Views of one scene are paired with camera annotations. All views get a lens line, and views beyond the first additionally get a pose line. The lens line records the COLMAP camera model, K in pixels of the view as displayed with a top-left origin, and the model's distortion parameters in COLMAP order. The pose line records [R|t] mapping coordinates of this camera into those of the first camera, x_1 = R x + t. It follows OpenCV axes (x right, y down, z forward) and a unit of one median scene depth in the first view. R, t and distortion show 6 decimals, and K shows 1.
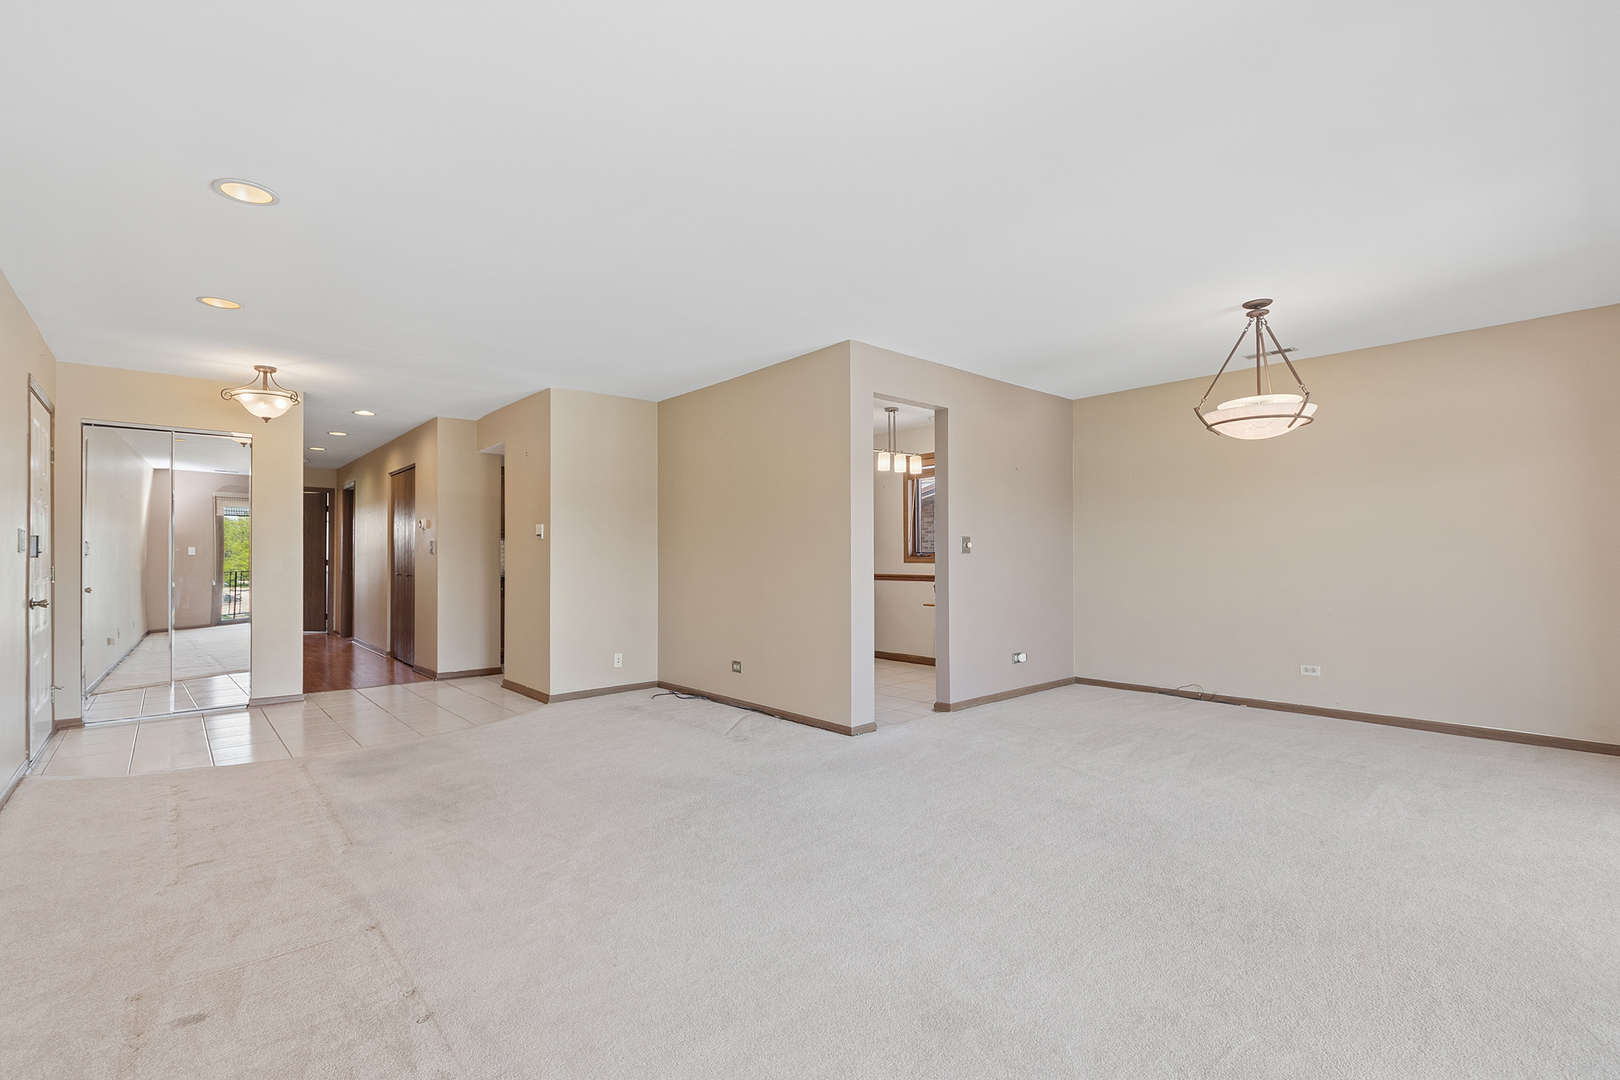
lens RADIAL K [[720.7, 0, 801.3], [0, 720.7, 551.9], [0, 0, 1]] dist [-0.000982, -0.000270]
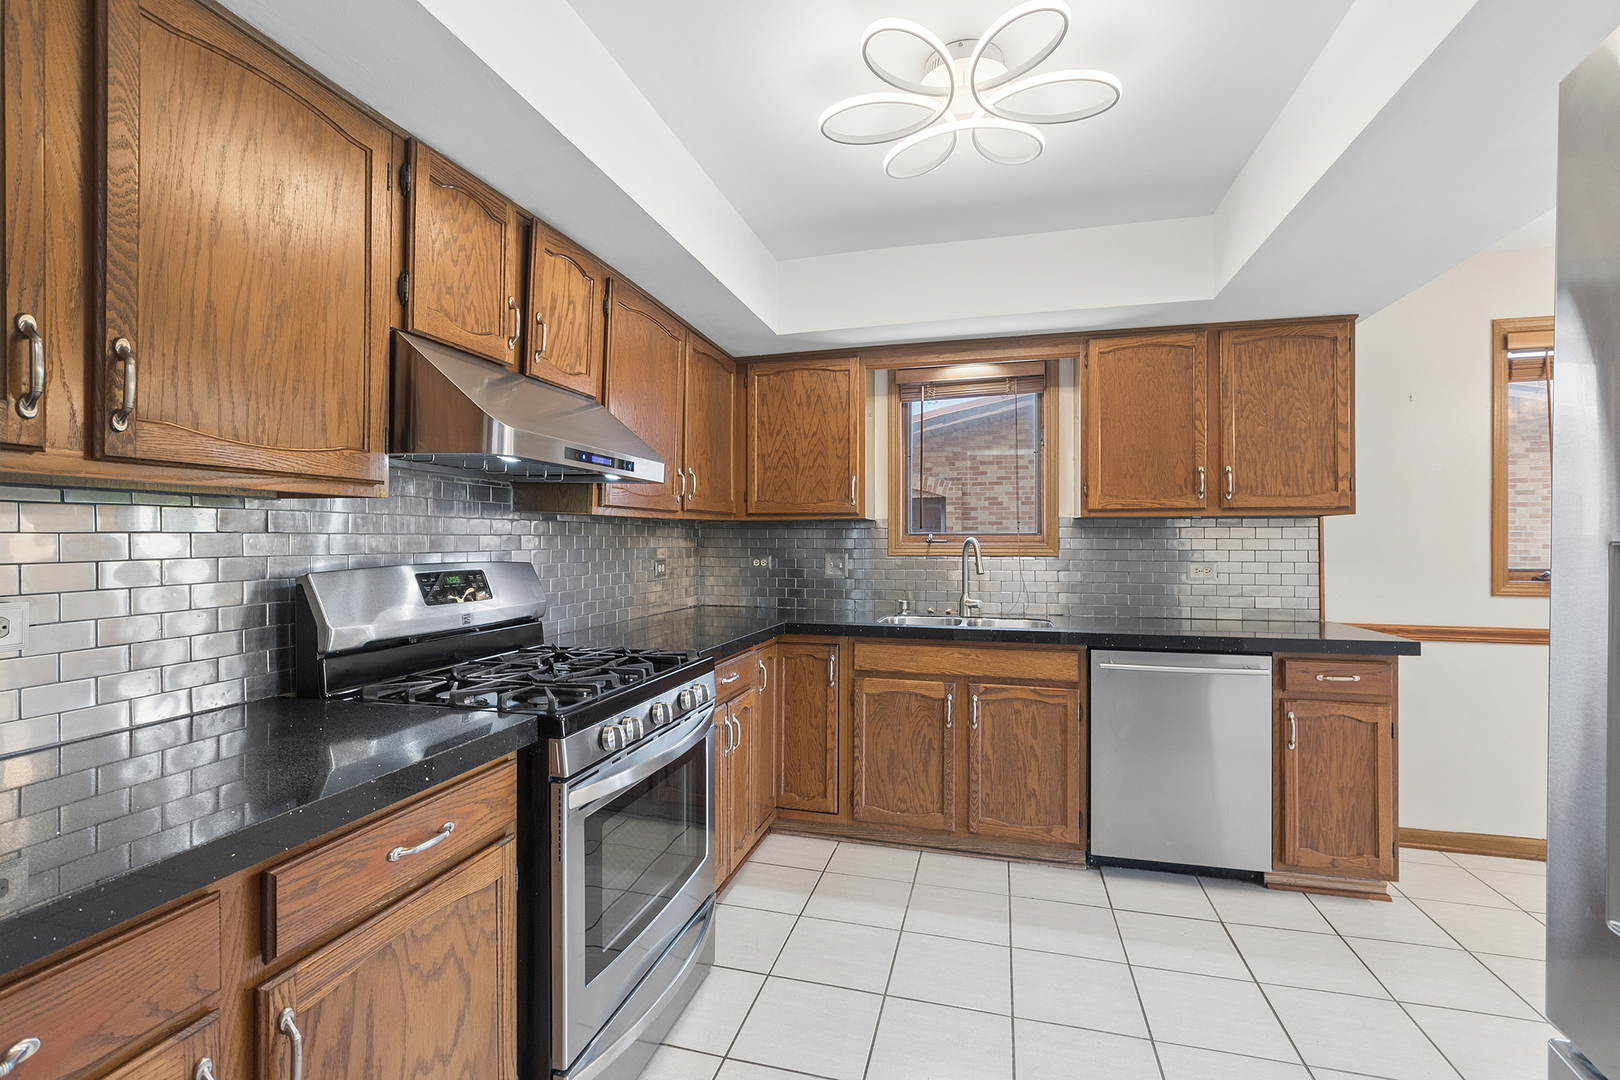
lens RADIAL K [[720.7, 0, 805.2], [0, 720.7, 540.6], [0, 0, 1]] dist [-0.000982, -0.000270]
pose [[0.835888, 0.006294, 0.548864, -0.586656], [-0.008696, 0.999961, 0.001777, -0.019027], [-0.548831, -0.006258, 0.835910, 1.381953]]
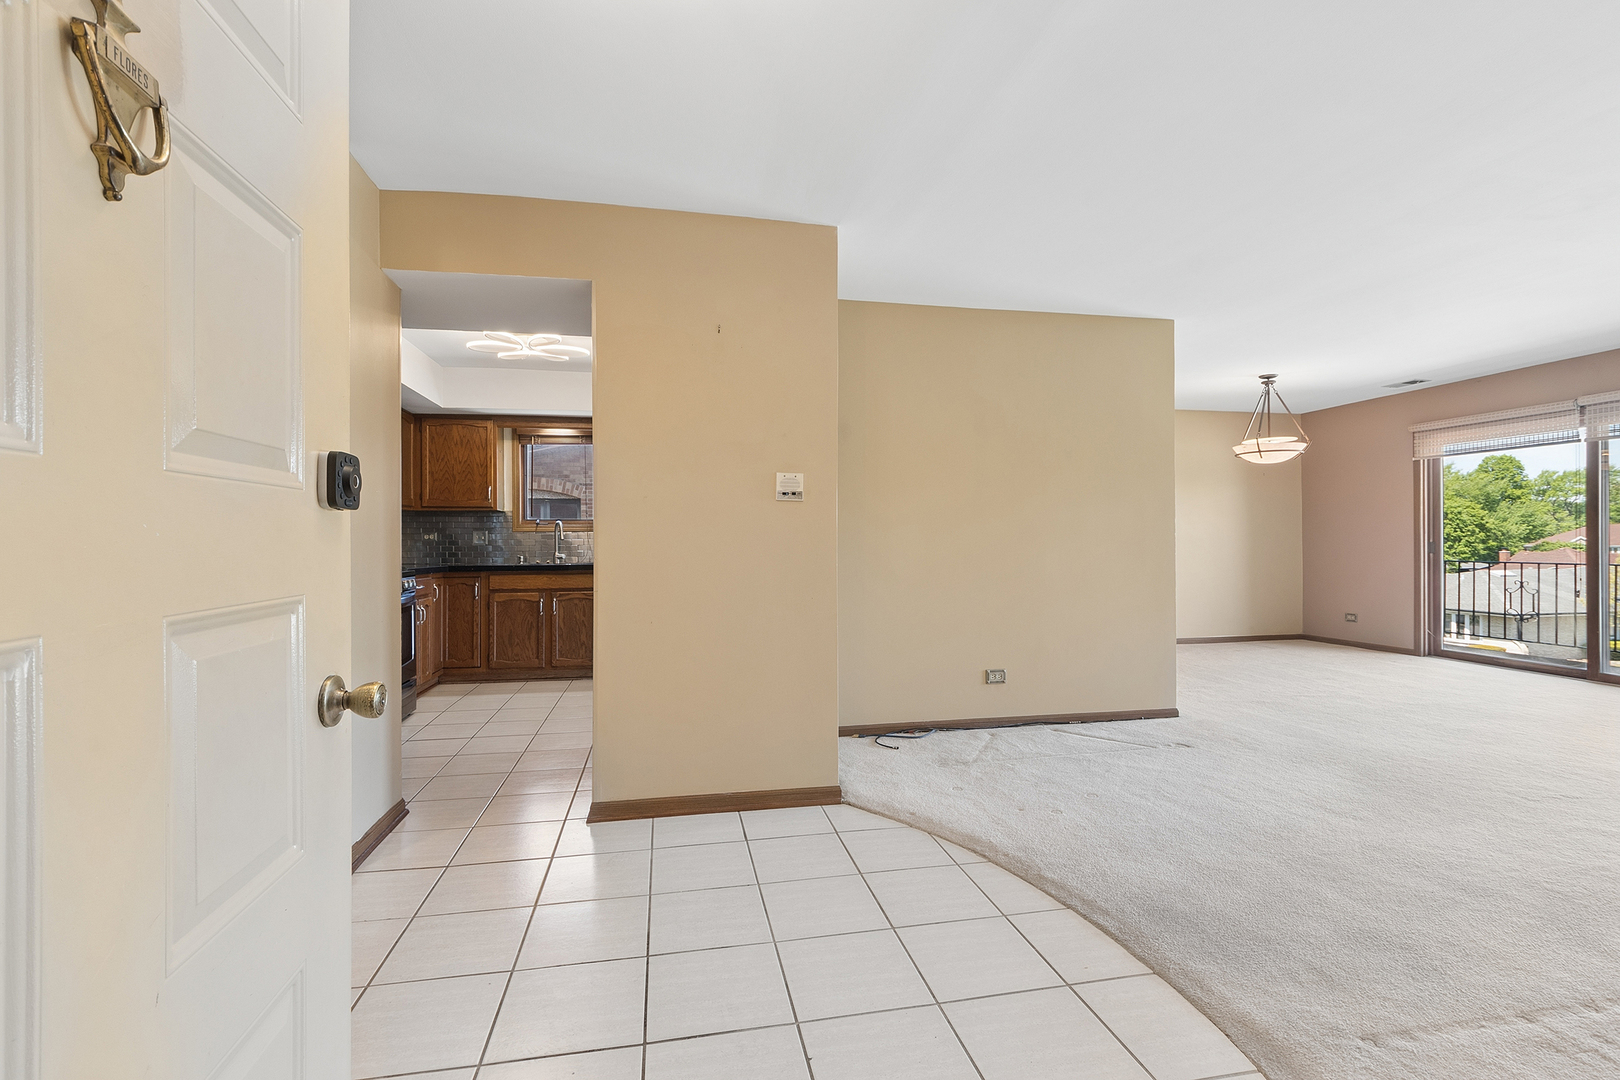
lens RADIAL K [[720.7, 0, 805.7], [0, 720.7, 539.9], [0, 0, 1]] dist [-0.000982, -0.000270]
pose [[0.506893, 0.006119, 0.861987, -0.954715], [-0.004191, 0.999980, -0.004634, 0.014859], [-0.861999, -0.001263, 0.506909, 0.847492]]
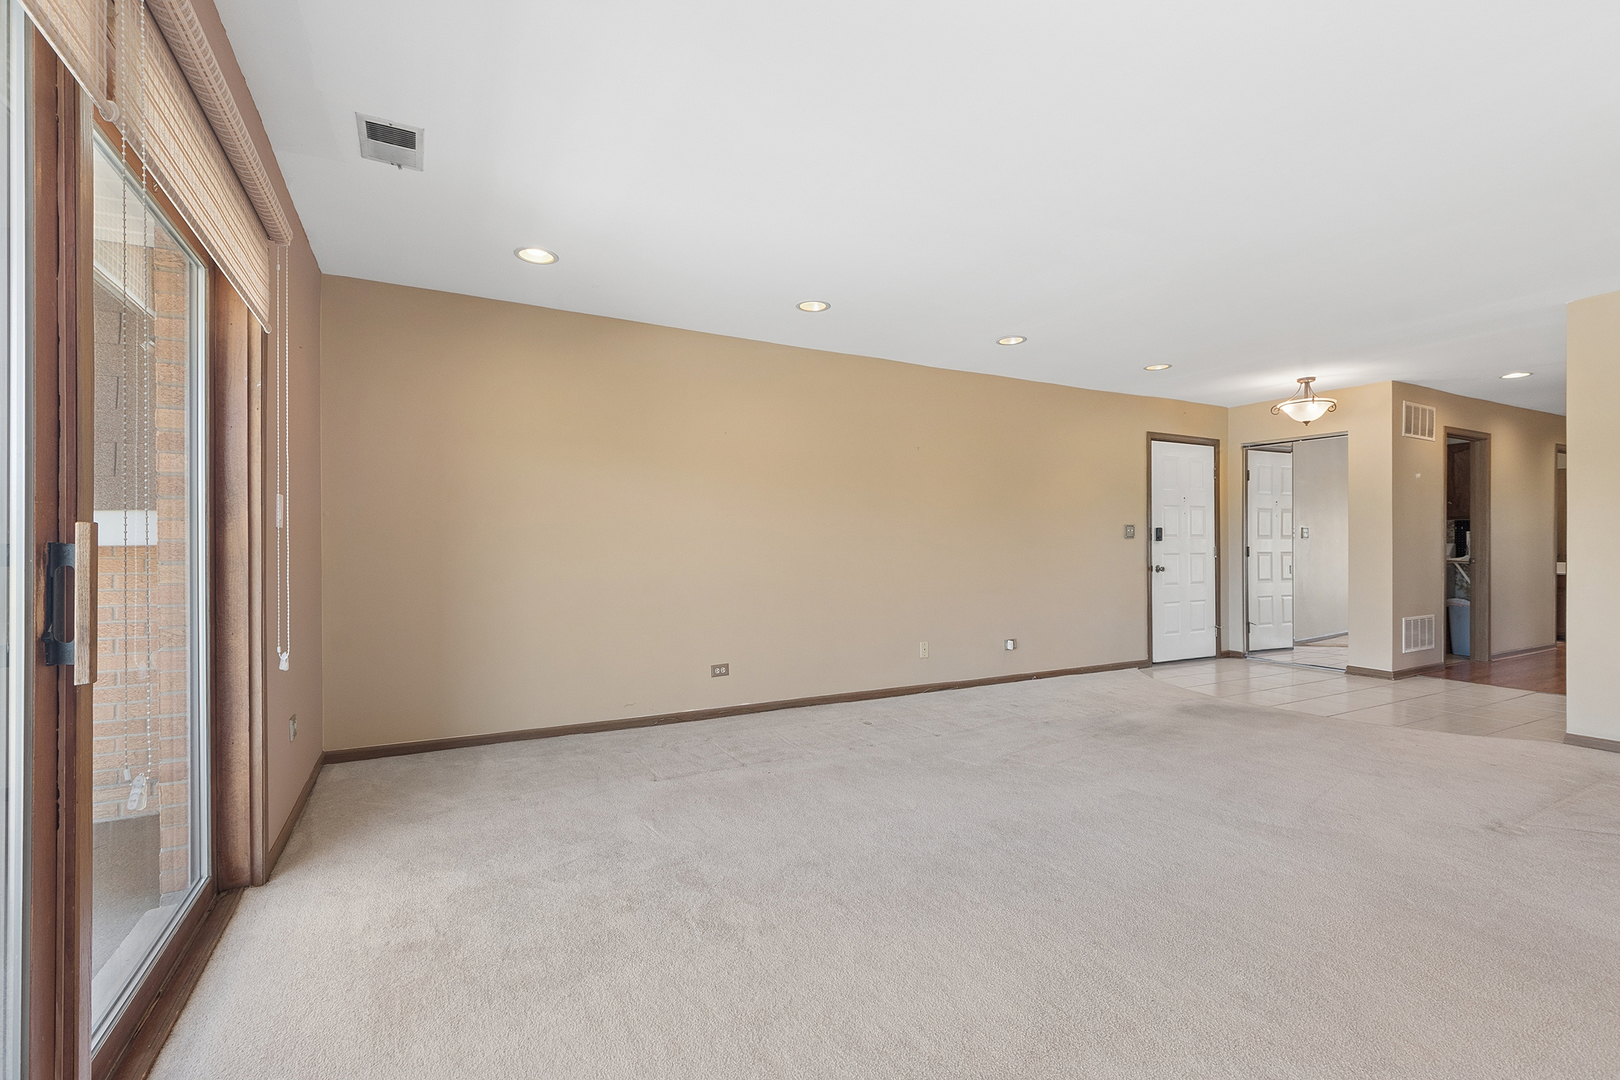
lens RADIAL K [[720.7, 0, 817.1], [0, 720.7, 539.9], [0, 0, 1]] dist [-0.000982, -0.000270]
pose [[-0.219497, 0.000417, -0.975613, 0.580691], [0.005172, 0.999986, -0.000736, 0.003197], [0.975600, -0.005208, -0.219496, 0.487544]]
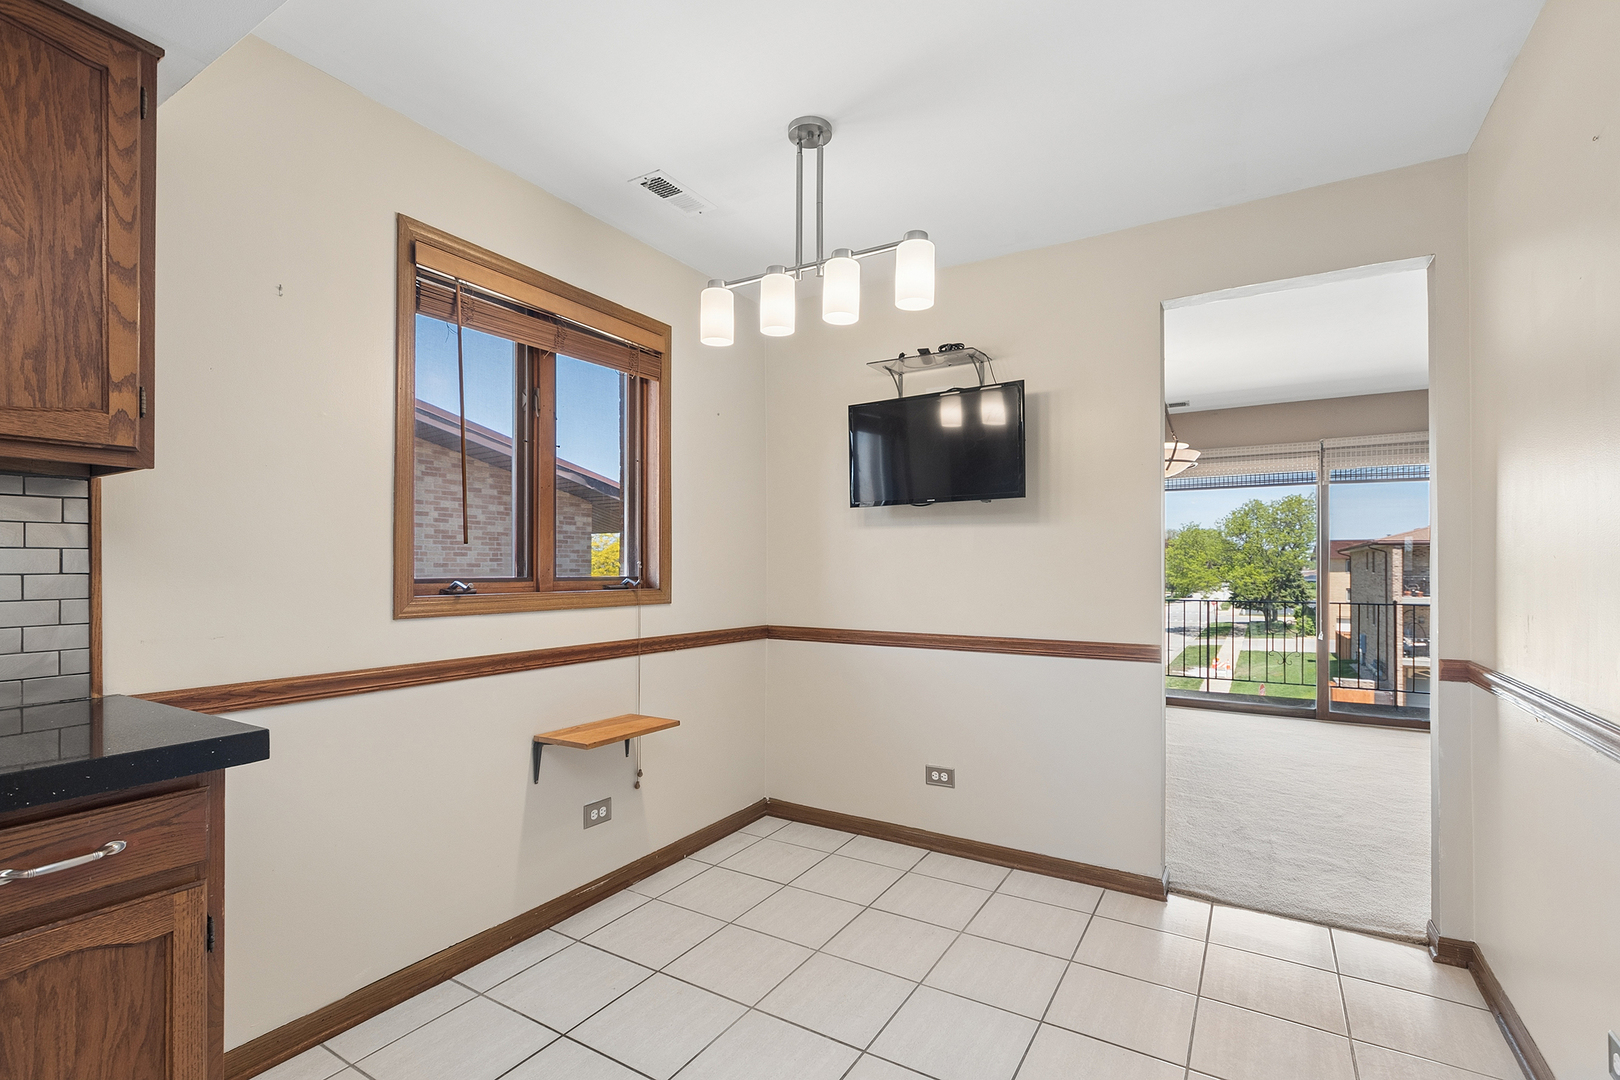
lens RADIAL K [[720.7, 0, 825.7], [0, 720.7, 557.8], [0, 0, 1]] dist [-0.000982, -0.000270]
pose [[-0.307334, 0.017604, 0.951439, -0.241541], [-0.002512, 0.999810, -0.019310, -0.004208], [-0.951598, -0.008324, -0.307231, 1.462633]]
